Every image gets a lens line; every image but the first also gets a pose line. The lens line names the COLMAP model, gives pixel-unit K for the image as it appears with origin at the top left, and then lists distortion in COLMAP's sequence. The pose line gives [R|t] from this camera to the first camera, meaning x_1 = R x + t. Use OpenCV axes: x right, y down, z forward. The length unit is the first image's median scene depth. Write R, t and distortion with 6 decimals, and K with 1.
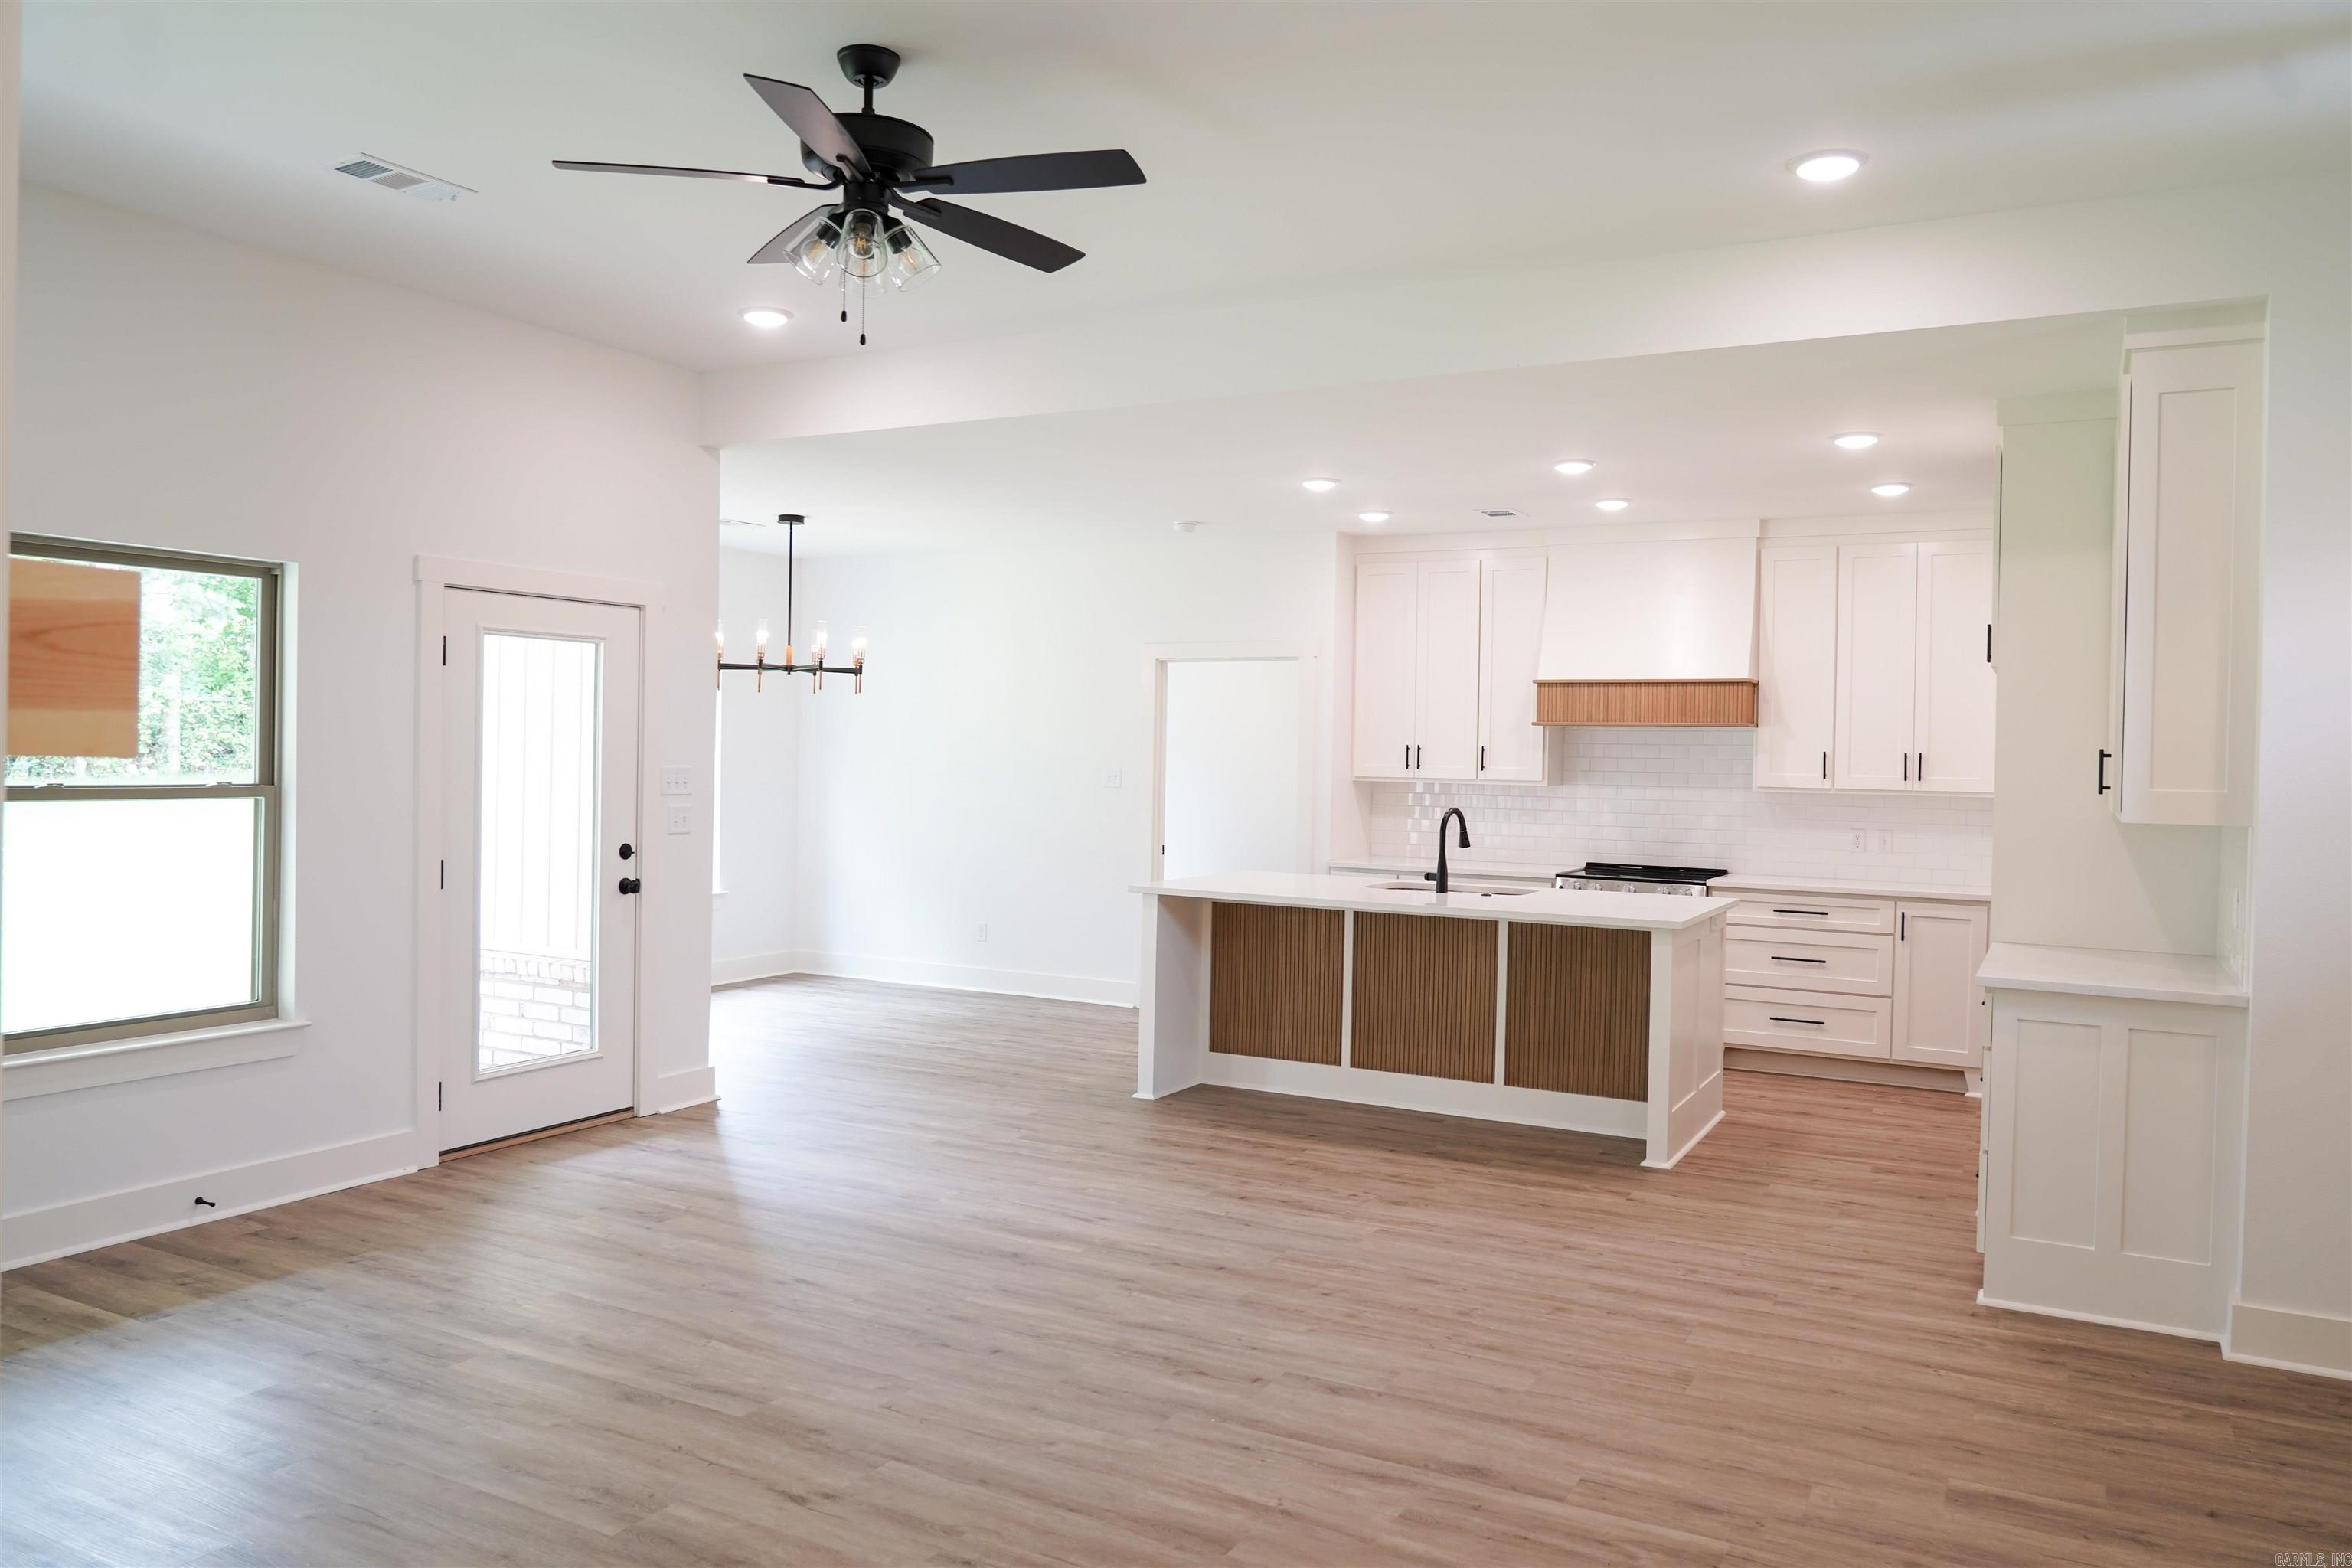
lens RADIAL K [[1595.4, 0, 1174.4], [0, 1595.4, 781.9], [0, 0, 1]] dist [-0.017531, 0.008235]
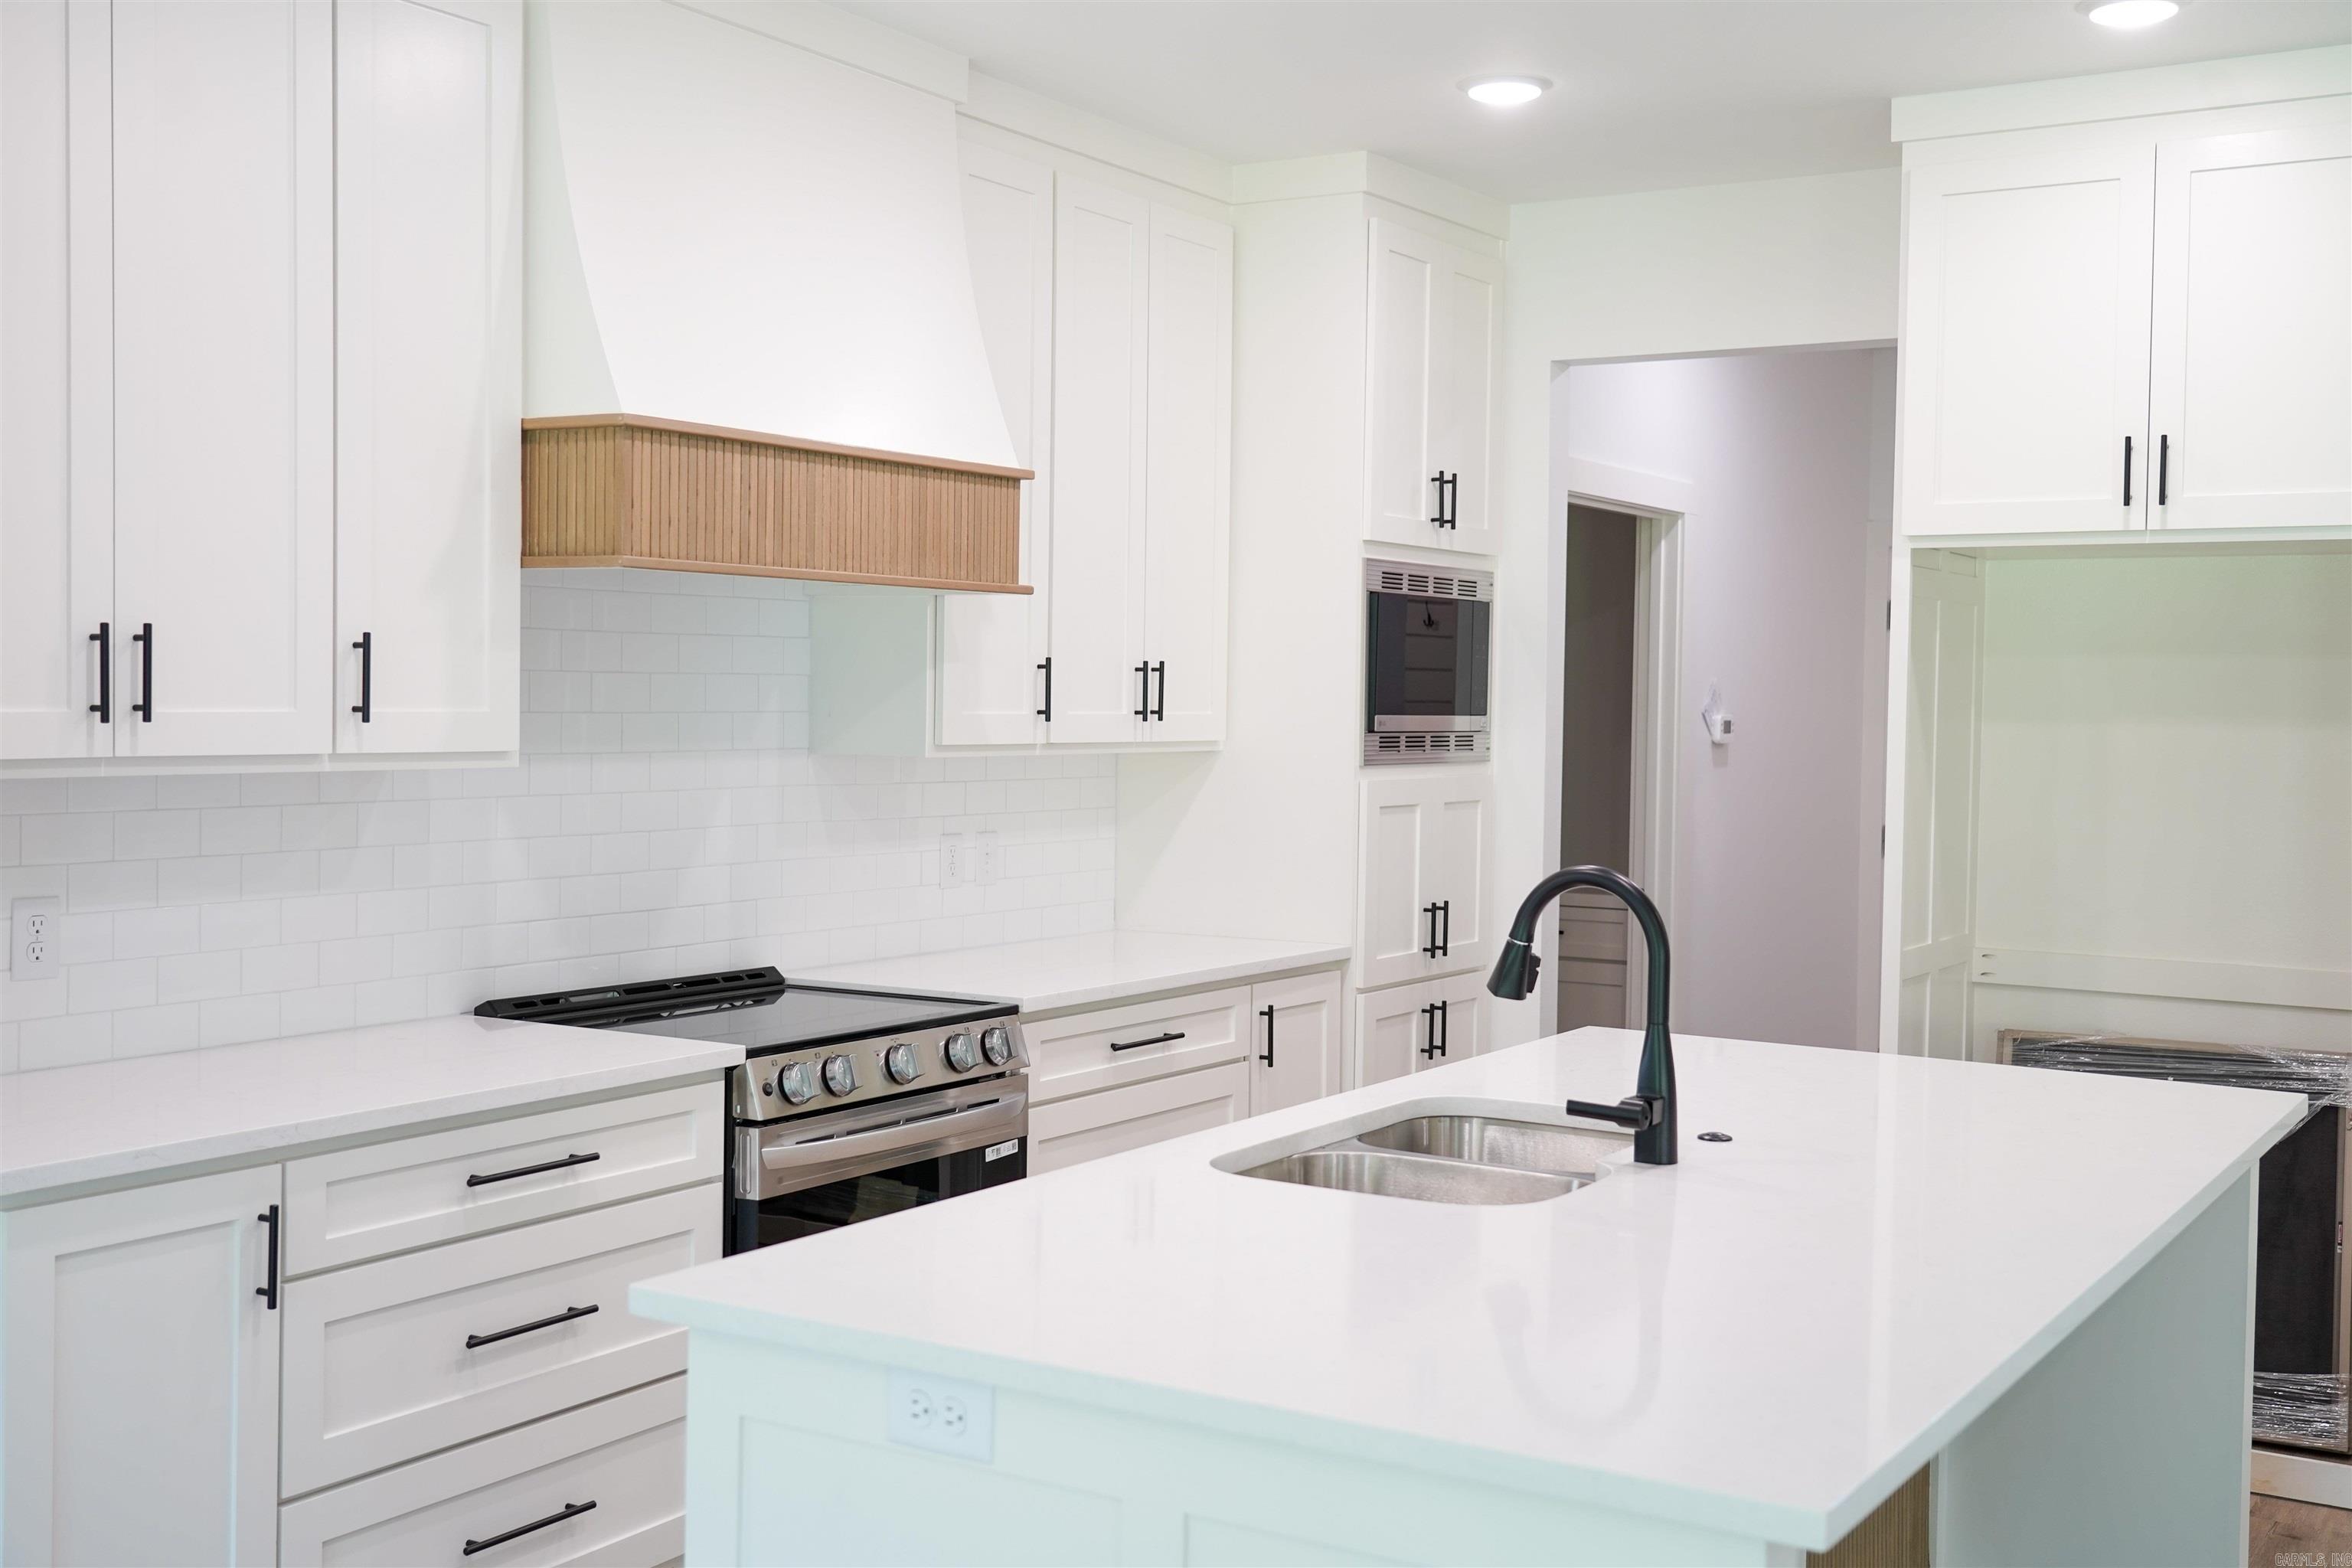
lens RADIAL K [[2486.6, 0, 1173.4], [0, 2486.6, 778.9], [0, 0, 1]] dist [0.031427, 0.000000]
pose [[0.051643, -0.052491, 0.997285, -0.245291], [0.004194, 0.998620, 0.052344, -0.020651], [-0.998657, 0.001480, 0.051792, 0.915408]]
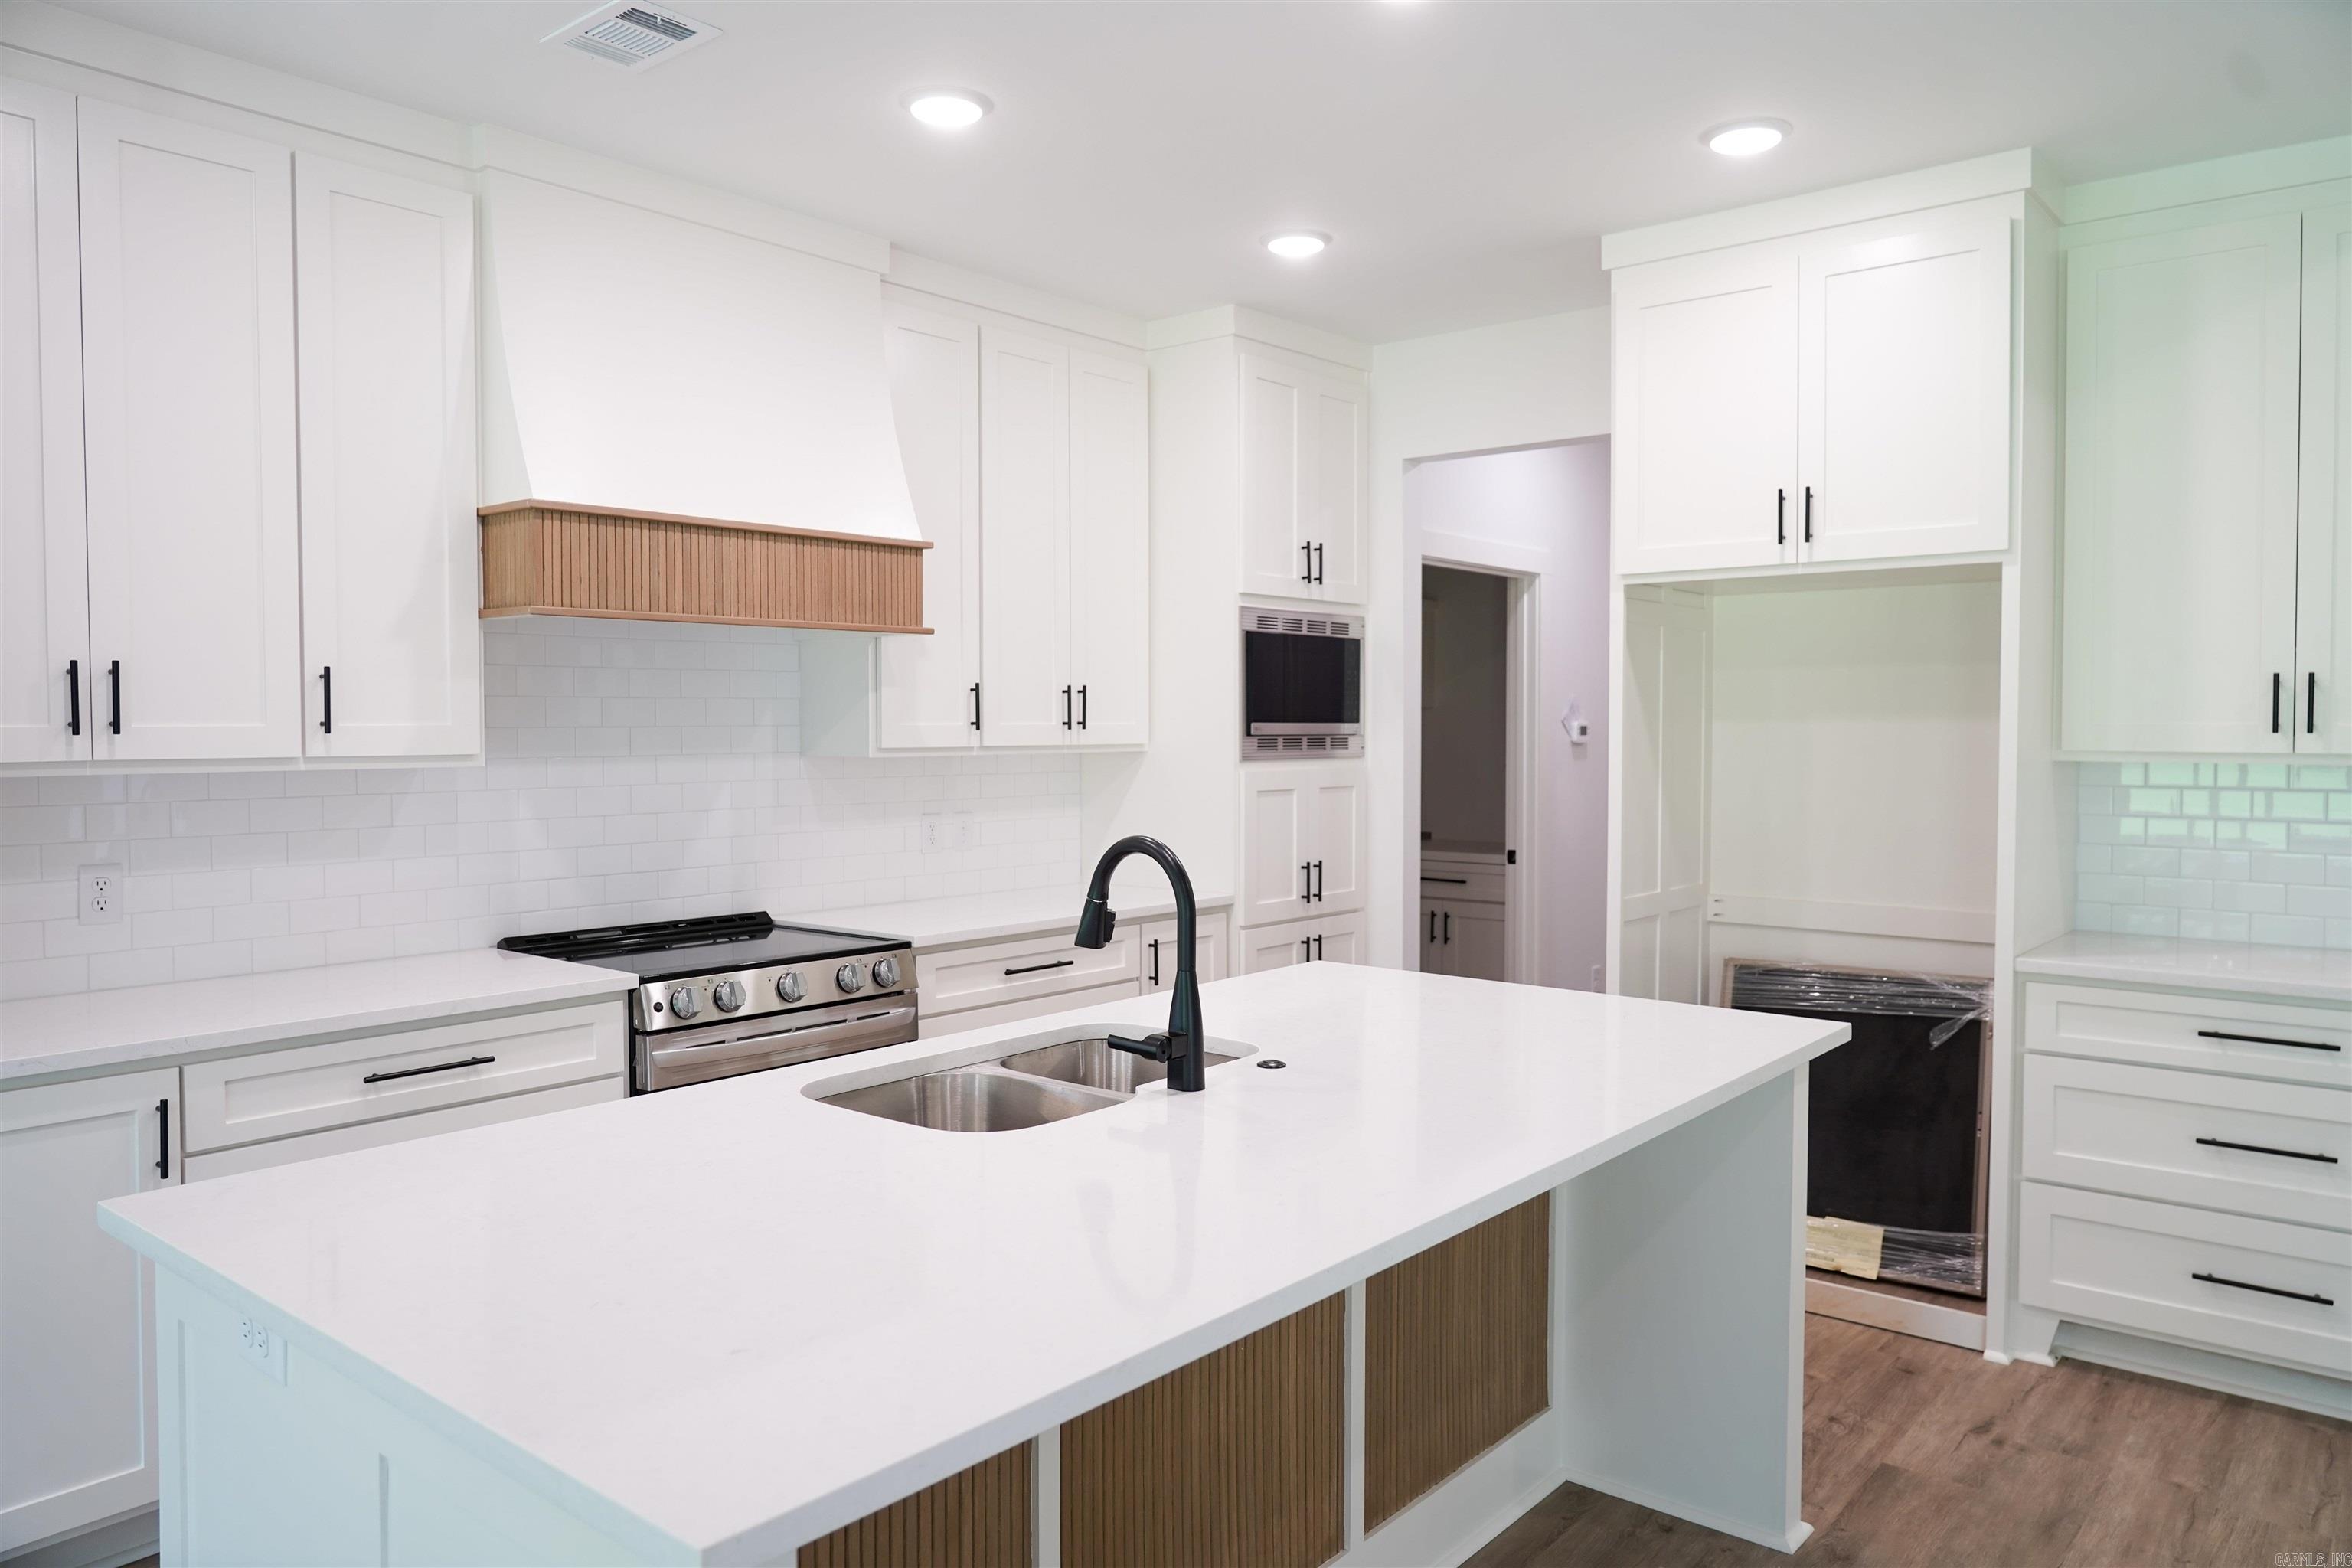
lens RADIAL K [[1595.4, 0, 1177.8], [0, 1595.4, 780.9], [0, 0, 1]] dist [-0.017531, 0.008235]
pose [[0.188454, -0.054728, 0.980556, -0.139600], [0.022736, 0.998422, 0.051355, -0.011231], [-0.981819, 0.012616, 0.189401, 0.805628]]
